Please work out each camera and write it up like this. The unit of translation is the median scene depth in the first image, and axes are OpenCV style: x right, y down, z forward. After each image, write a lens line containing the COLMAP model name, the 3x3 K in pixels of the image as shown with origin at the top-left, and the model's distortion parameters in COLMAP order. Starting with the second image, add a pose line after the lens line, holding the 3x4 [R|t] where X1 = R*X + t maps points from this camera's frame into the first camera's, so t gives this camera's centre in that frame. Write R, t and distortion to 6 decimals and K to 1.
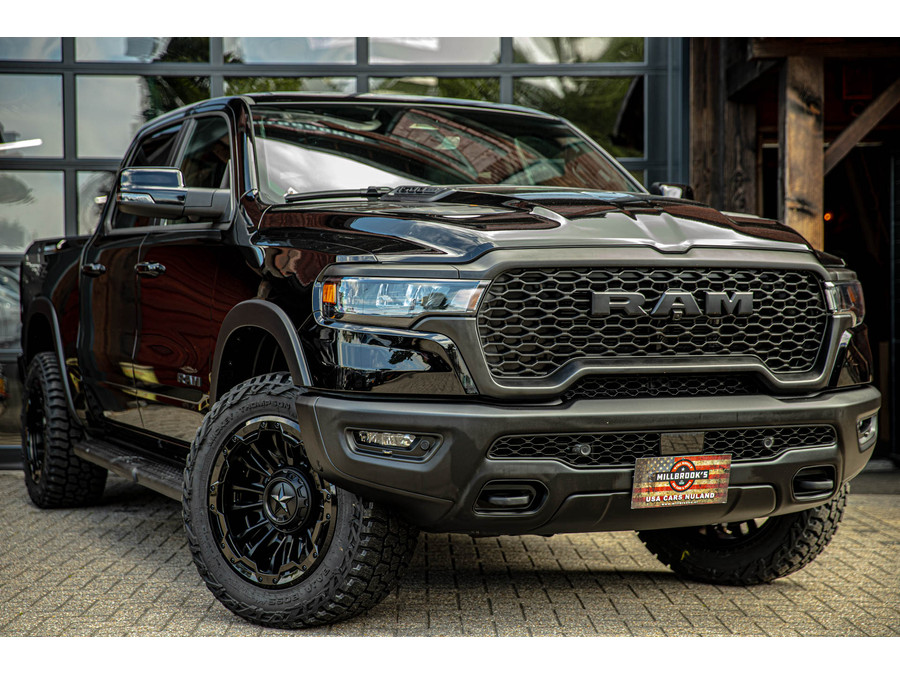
lens RADIAL K [[1771.9, 0, 451.2], [0, 1771.9, 339.4], [0, 0, 1]] dist [0.232974, 0.000000]
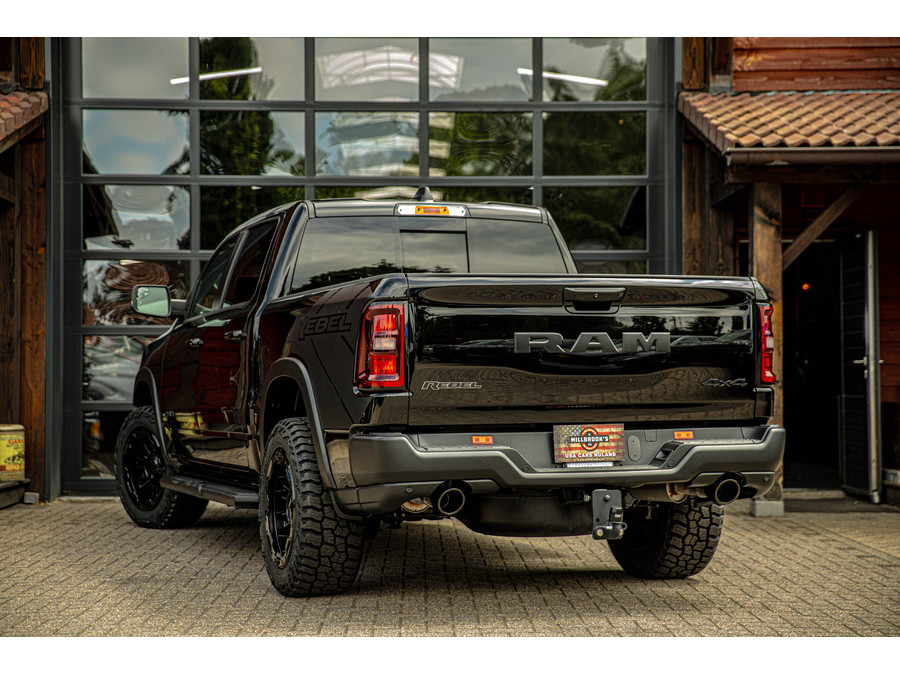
lens RADIAL K [[1771.9, 0, 450.5], [0, 1771.9, 340.6], [0, 0, 1]] dist [0.232974, 0.000000]
pose [[0.999998, 0.001234, 0.001333, -0.034275], [-0.001192, 0.999507, -0.031373, 0.001954], [-0.001371, 0.031371, 0.999507, -0.274909]]
